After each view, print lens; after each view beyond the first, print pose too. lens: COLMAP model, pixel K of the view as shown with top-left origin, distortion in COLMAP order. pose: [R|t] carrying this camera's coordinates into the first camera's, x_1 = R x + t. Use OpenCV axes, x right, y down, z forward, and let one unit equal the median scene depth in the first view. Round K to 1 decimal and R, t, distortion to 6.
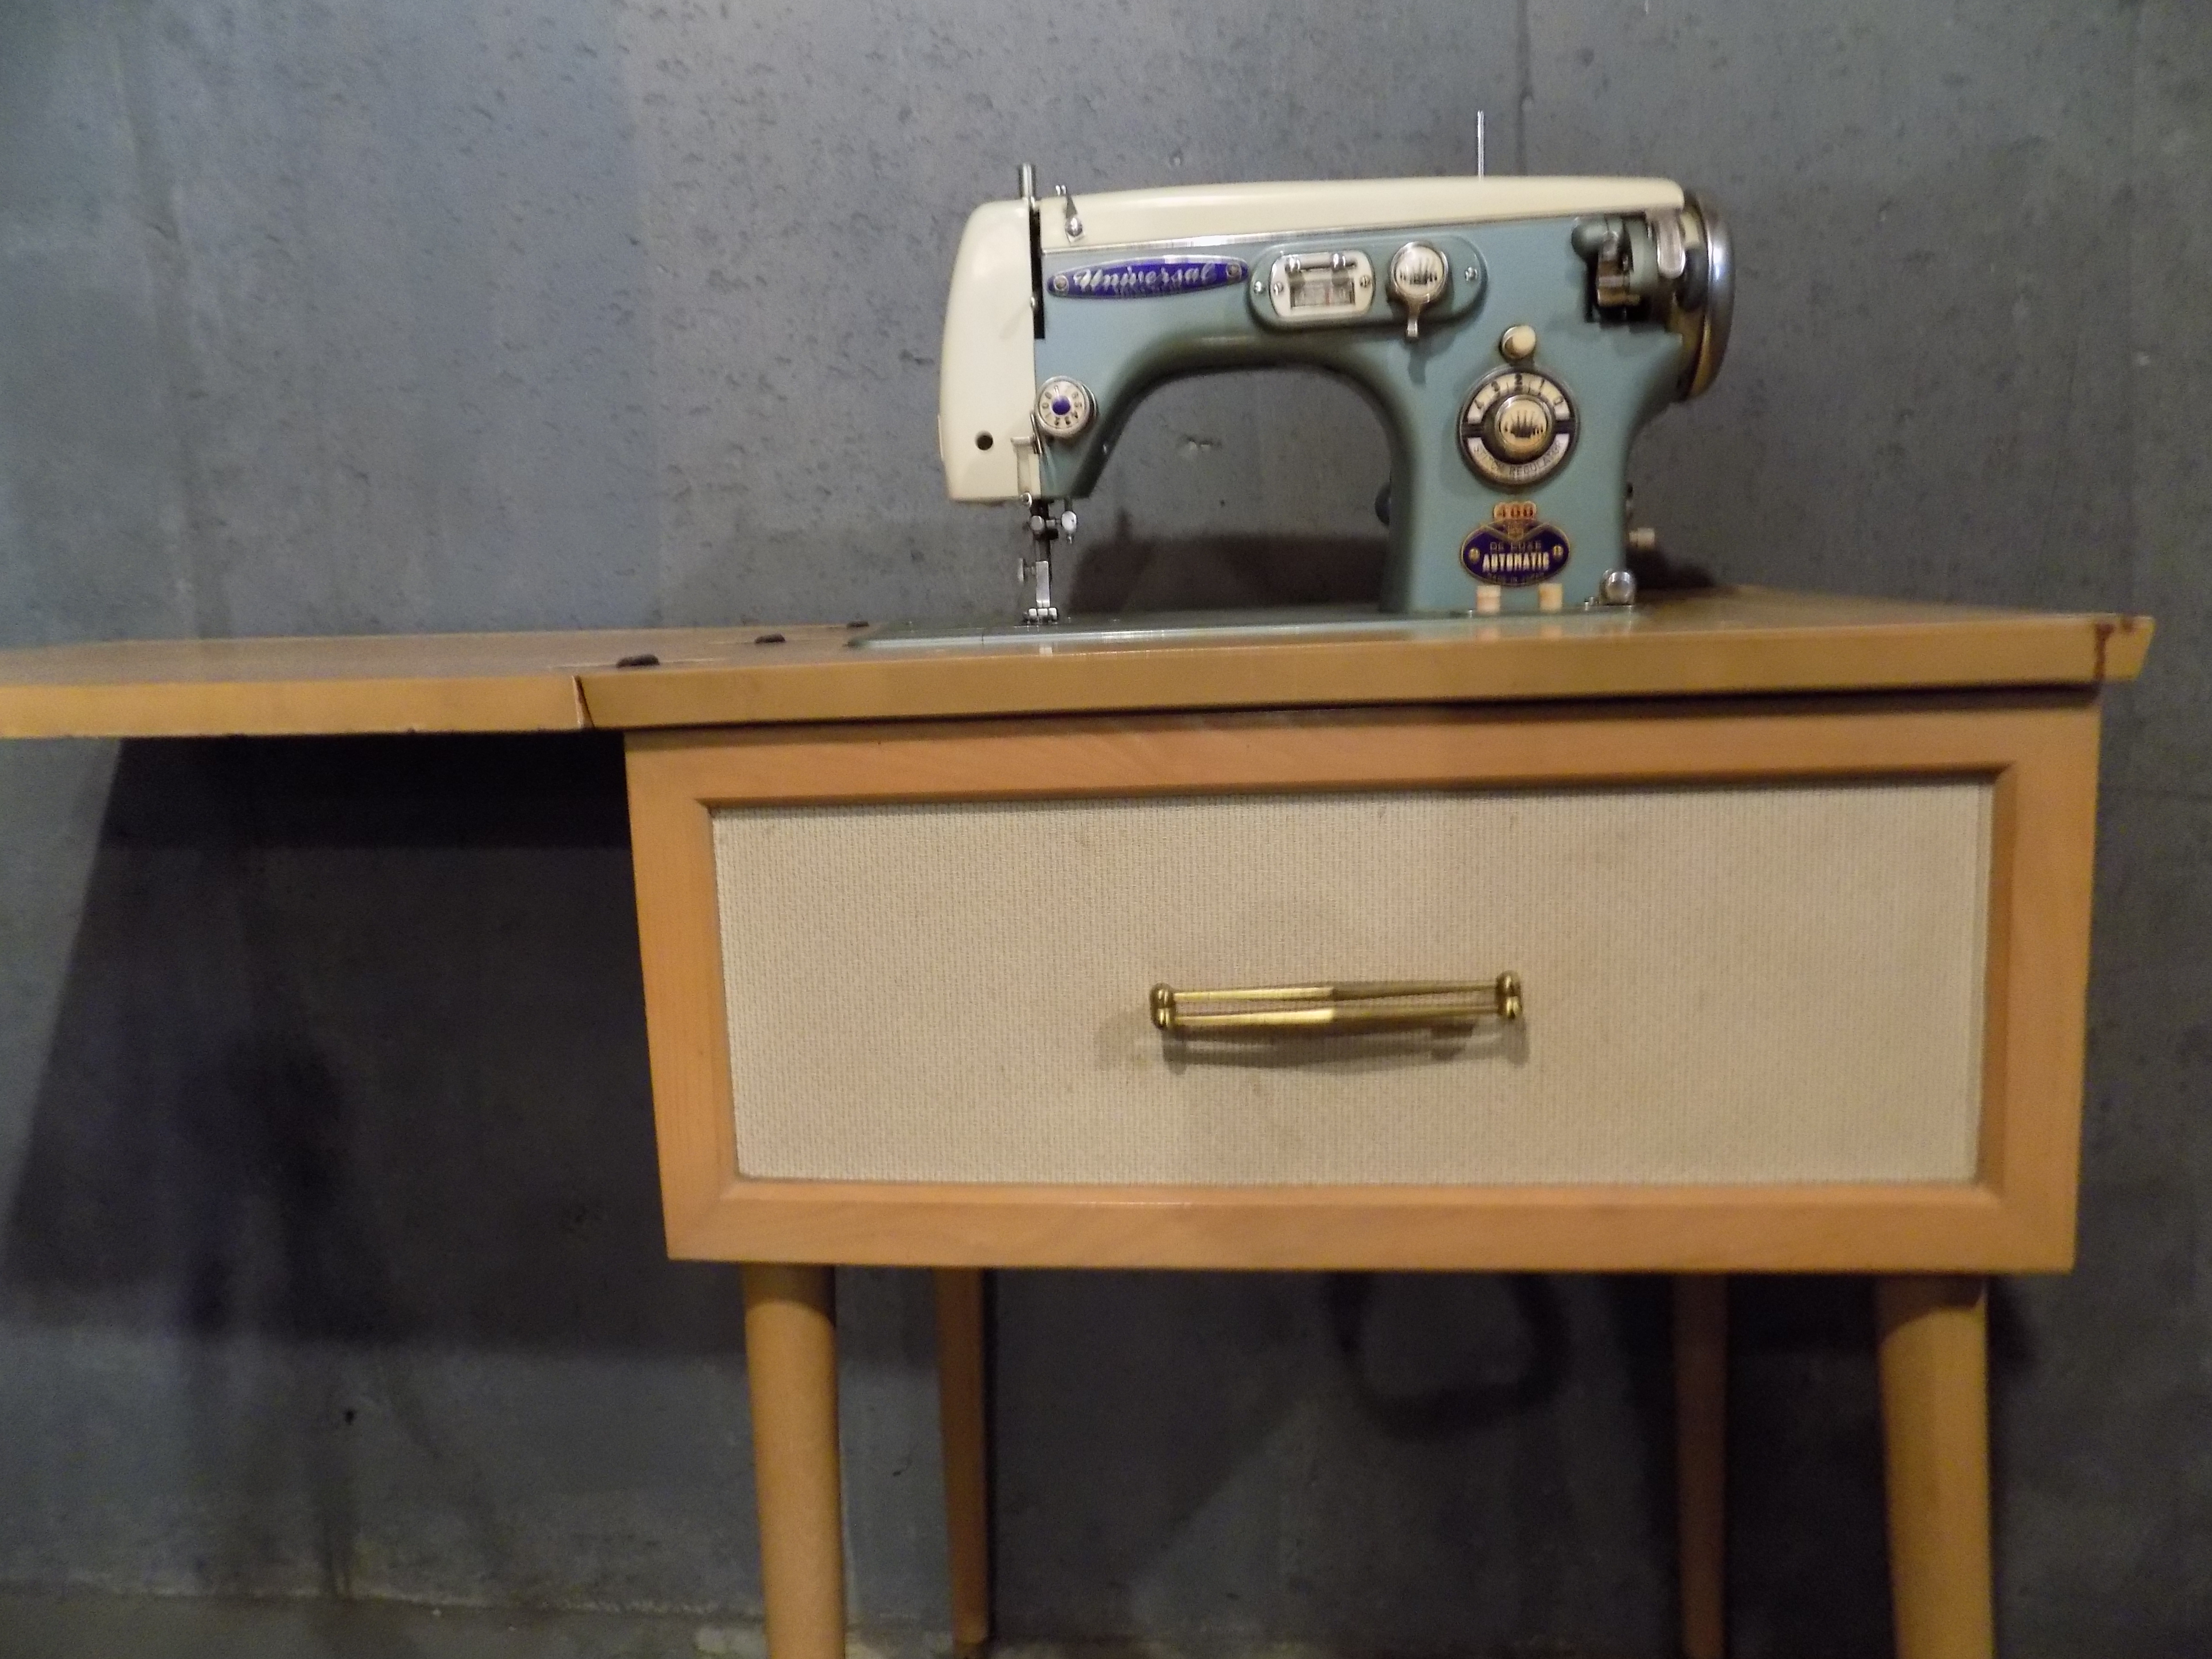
lens RADIAL K [[1497.3, 0, 1095.6], [0, 1497.3, 817.3], [0, 0, 1]] dist [-0.068658, 0.067375]
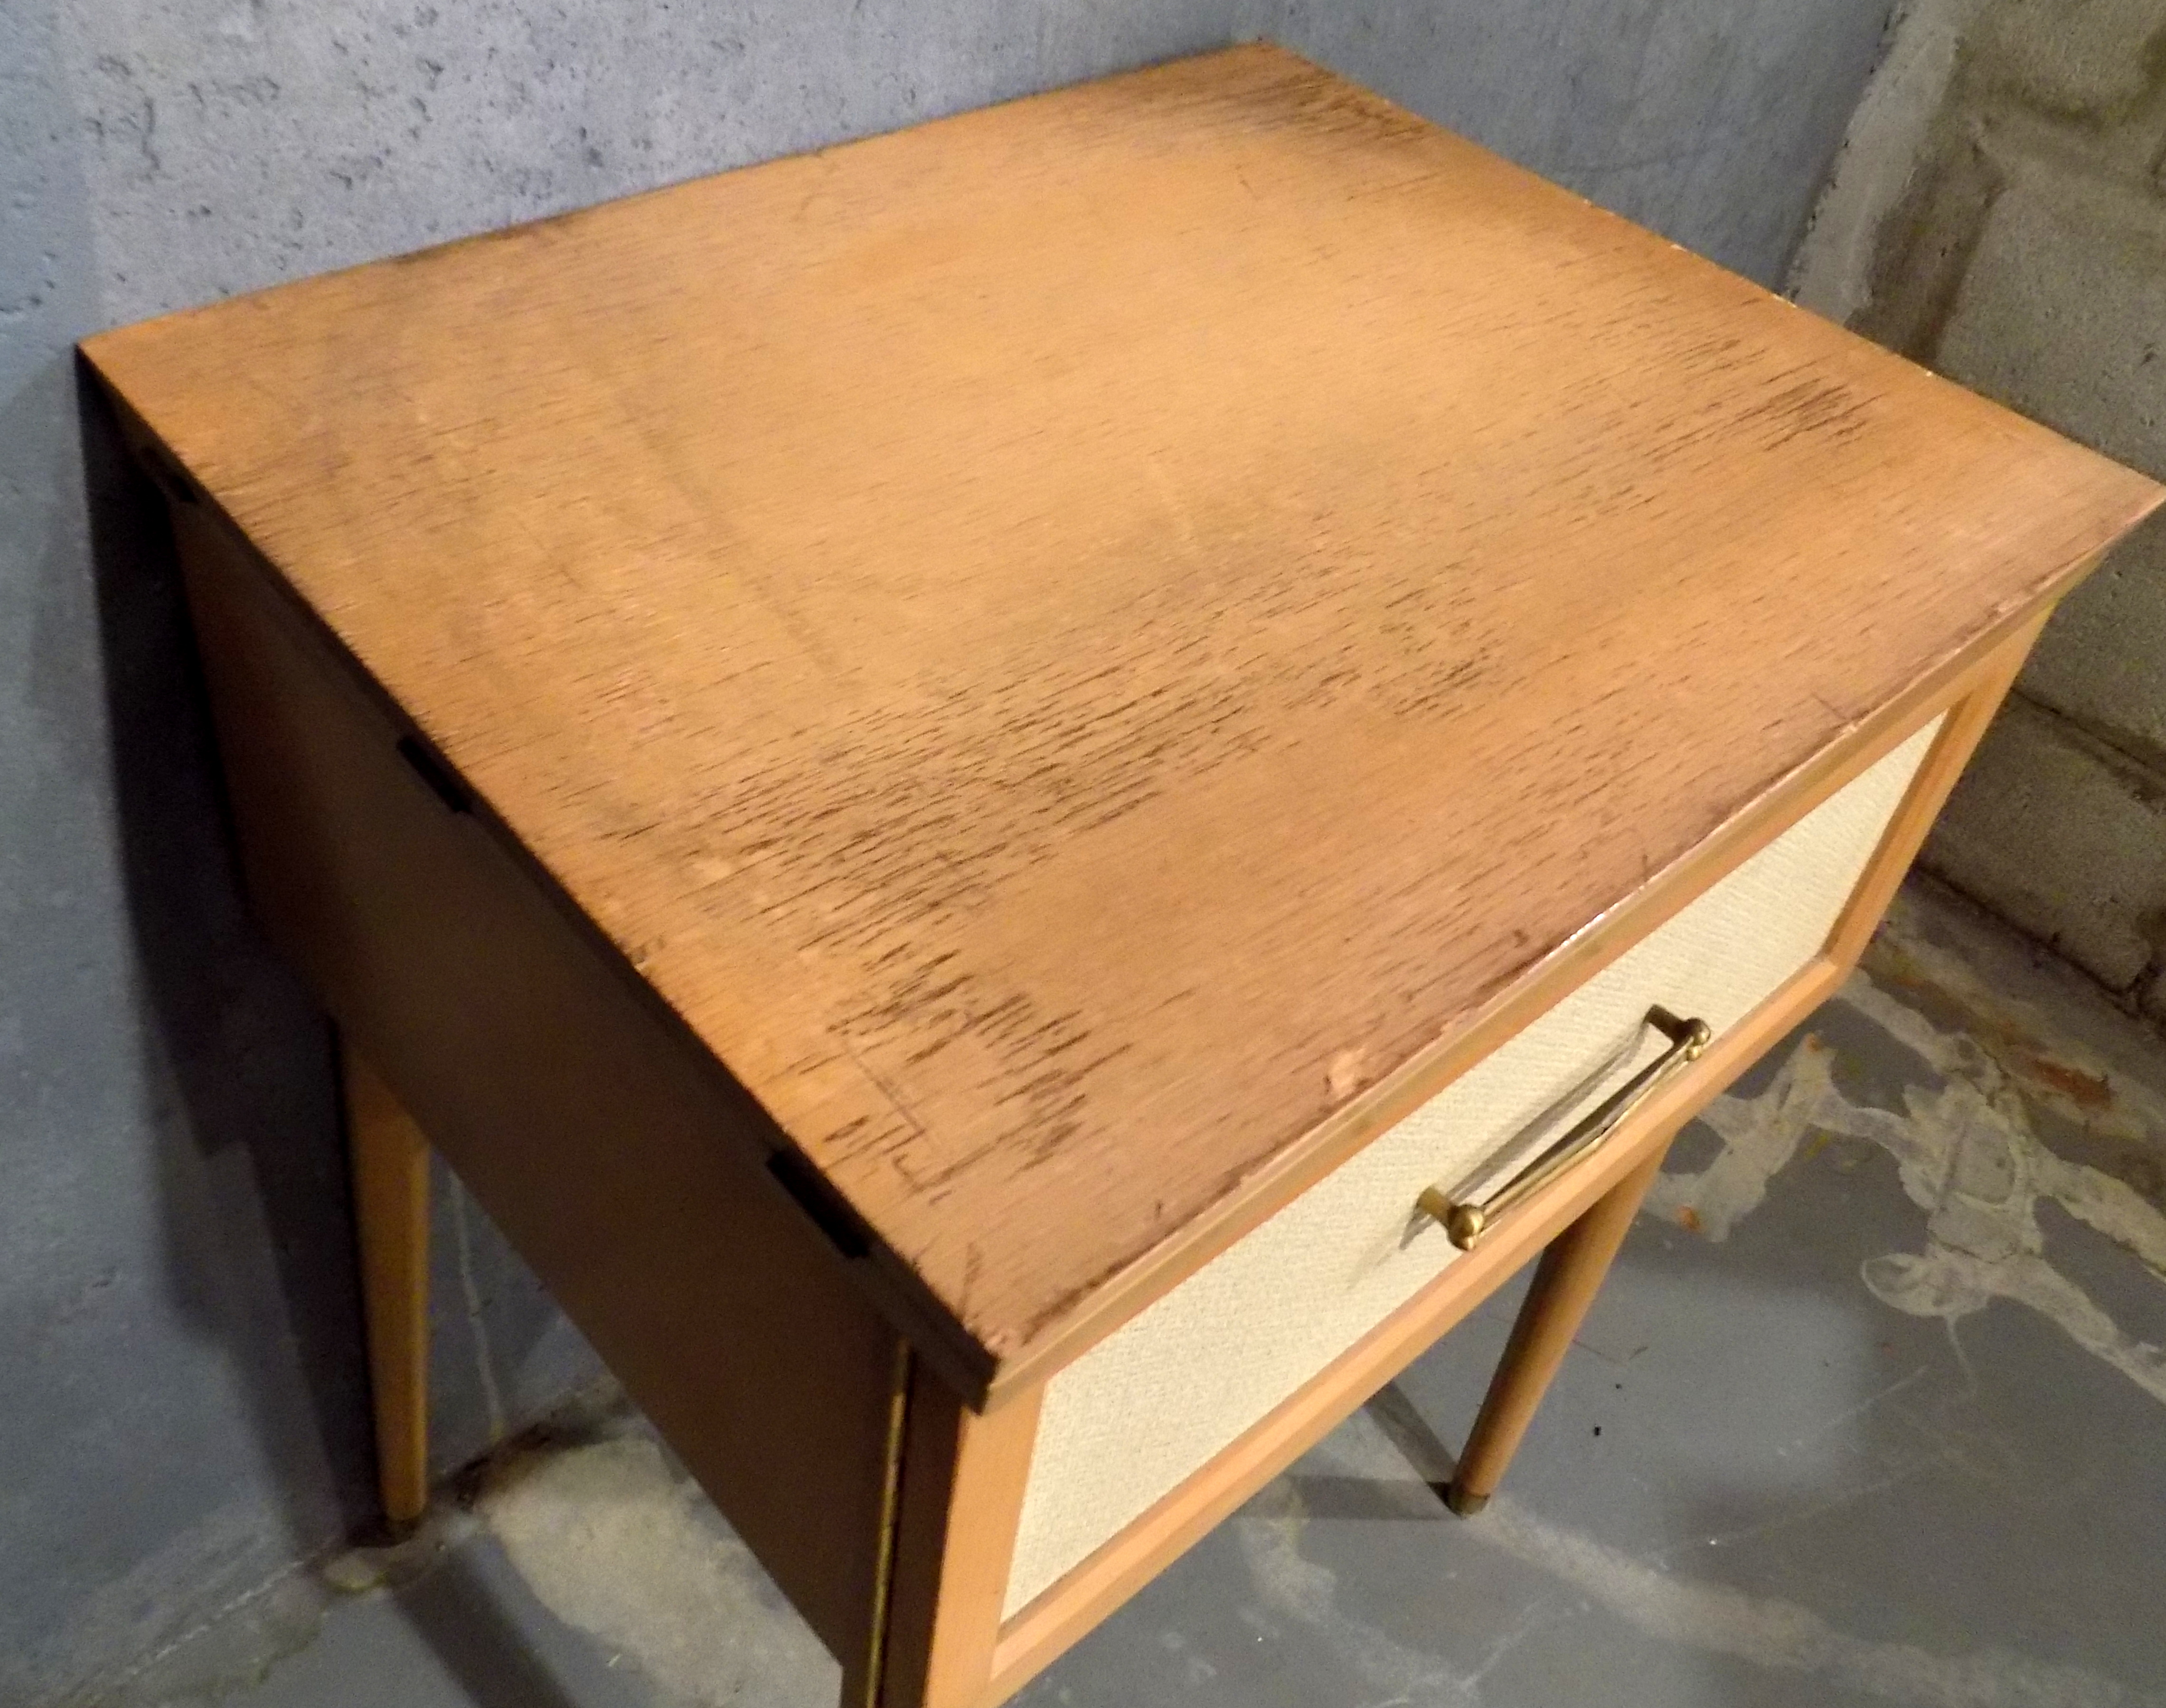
lens RADIAL K [[1892.6, 0, 947.2], [0, 1892.6, 796.6], [0, 0, 1]] dist [-0.056271, 0.048738]
pose [[0.664394, -0.421843, 0.616952, -0.581655], [0.000398, 0.825682, 0.564135, -0.387566], [-0.747383, -0.374563, 0.548746, 0.459308]]
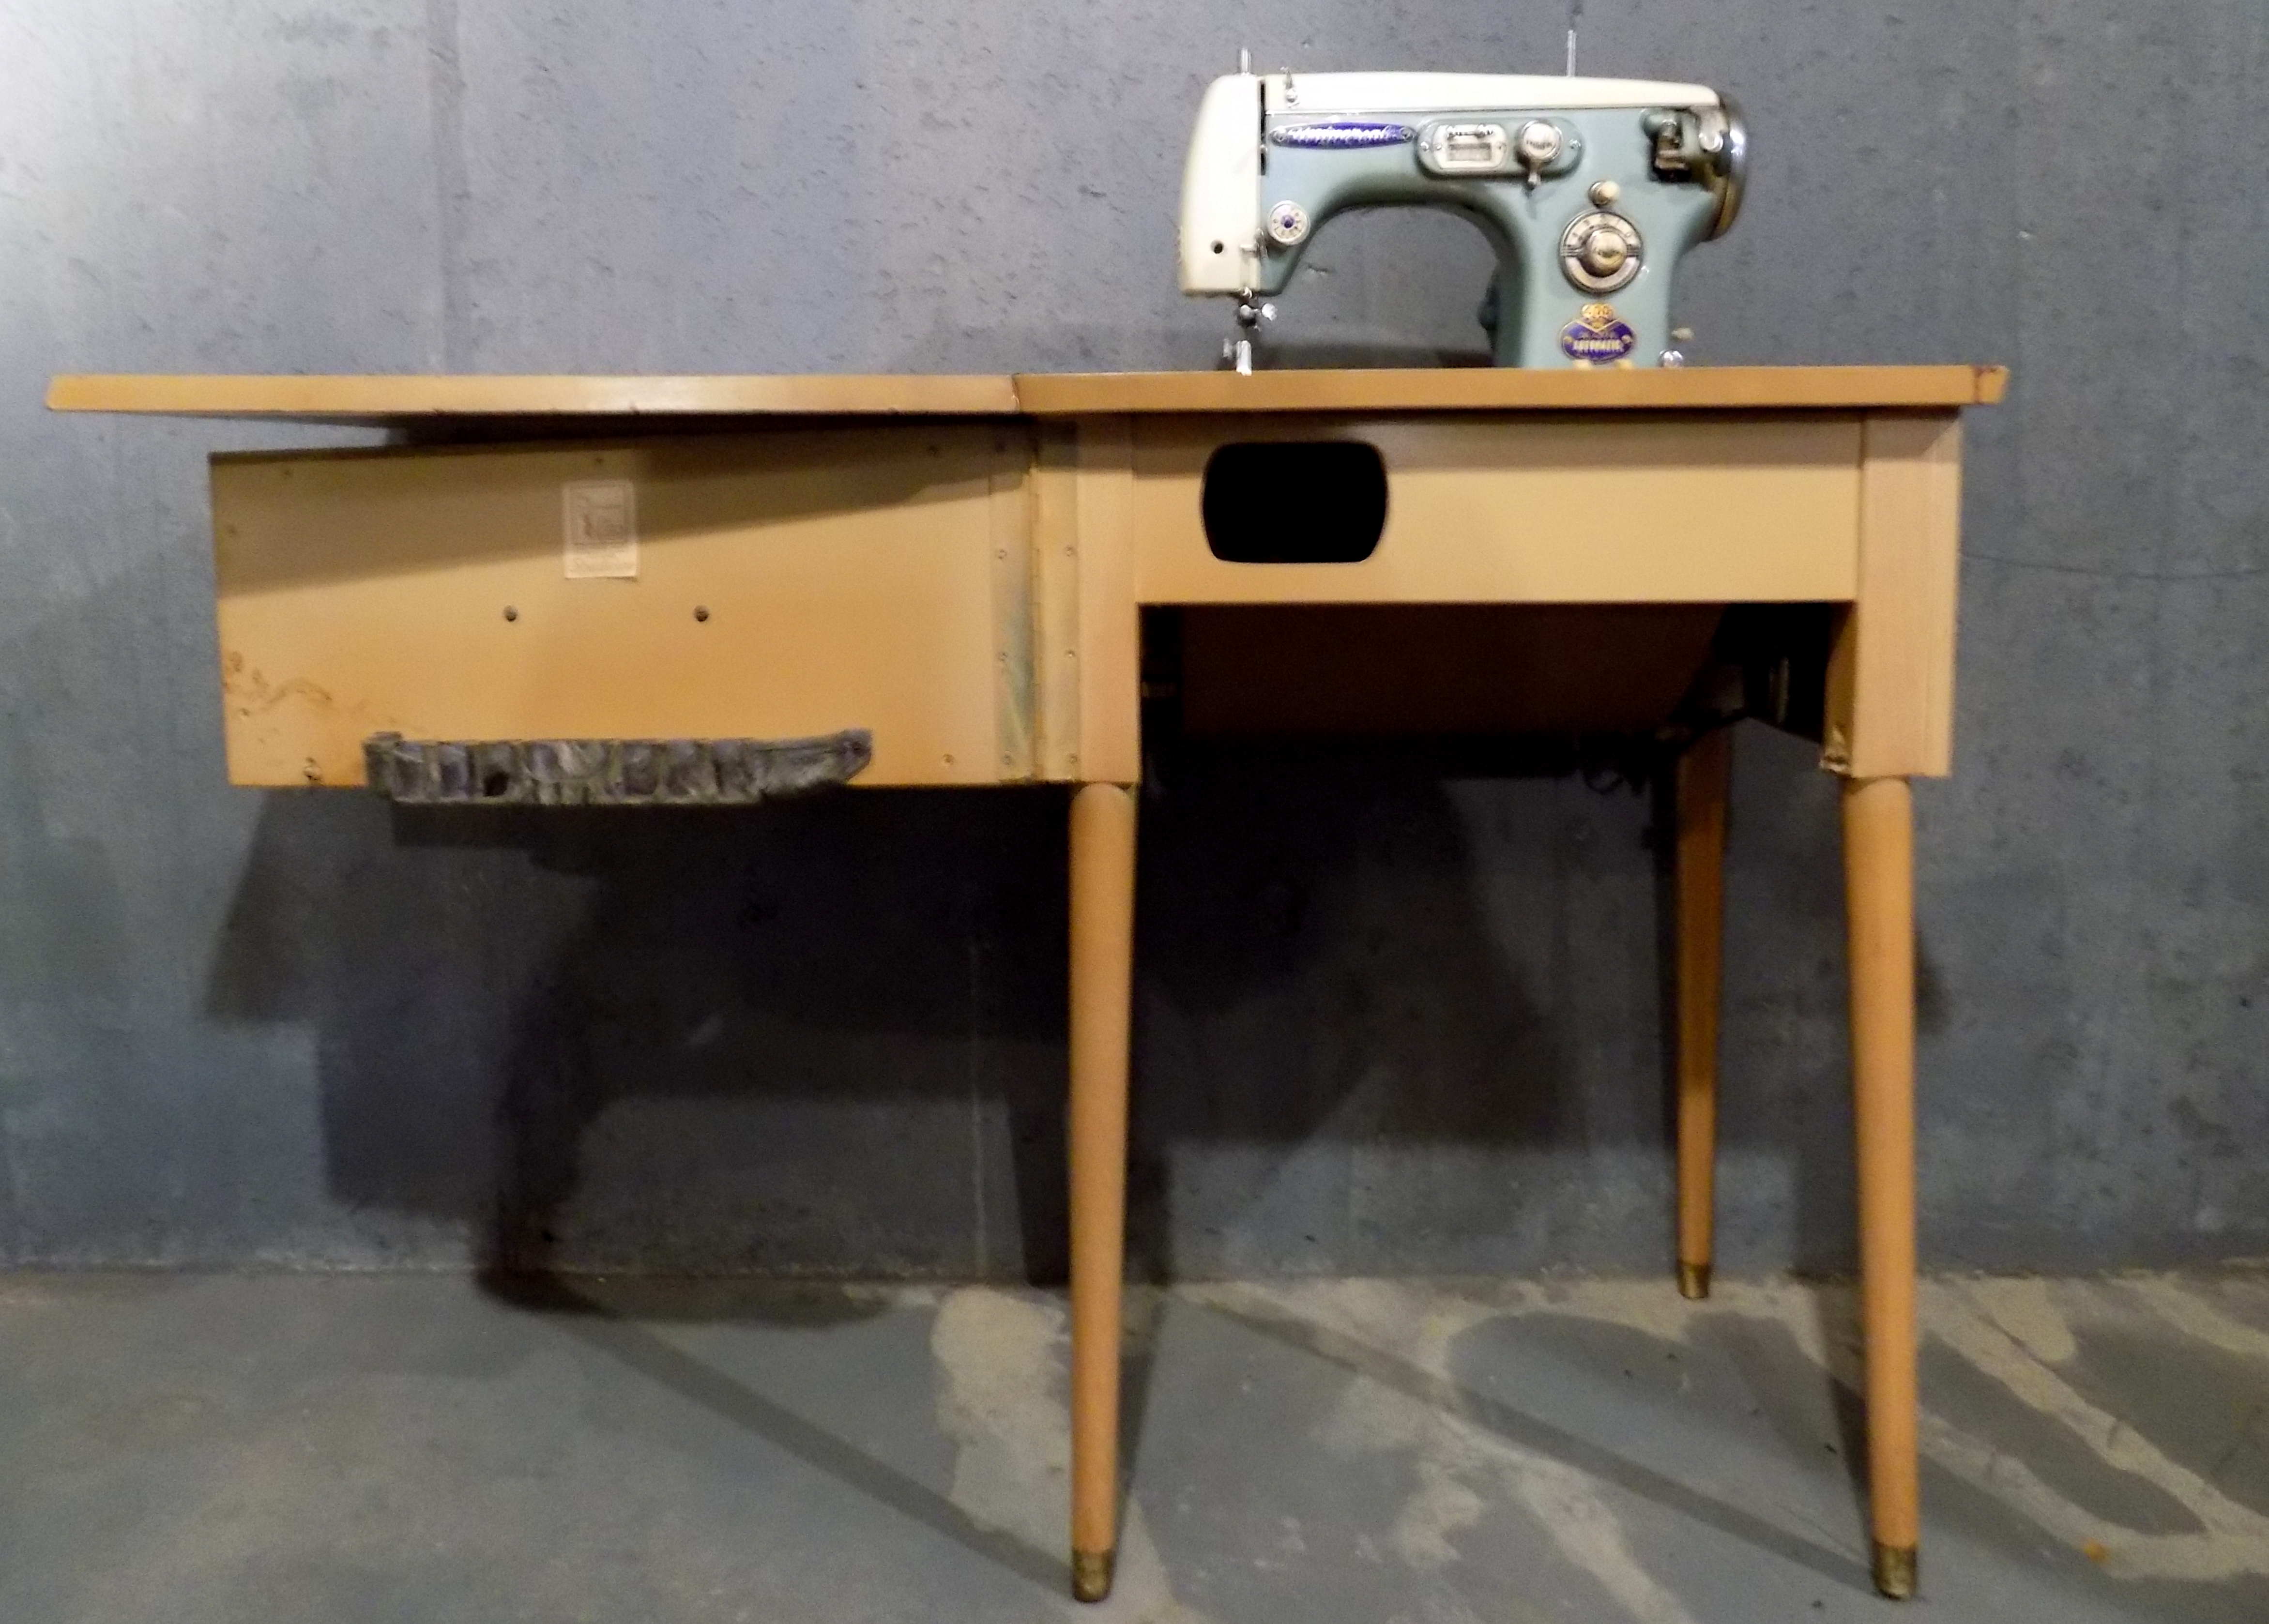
lens RADIAL K [[1725.2, 0, 1080.5], [0, 1725.2, 723.0], [0, 0, 1]] dist [-0.069062, 0.060708]
pose [[0.996157, 0.019069, 0.085483, -0.250442], [-0.017027, 0.999554, -0.024543, 0.173473], [-0.085912, 0.022993, 0.996037, -0.423124]]
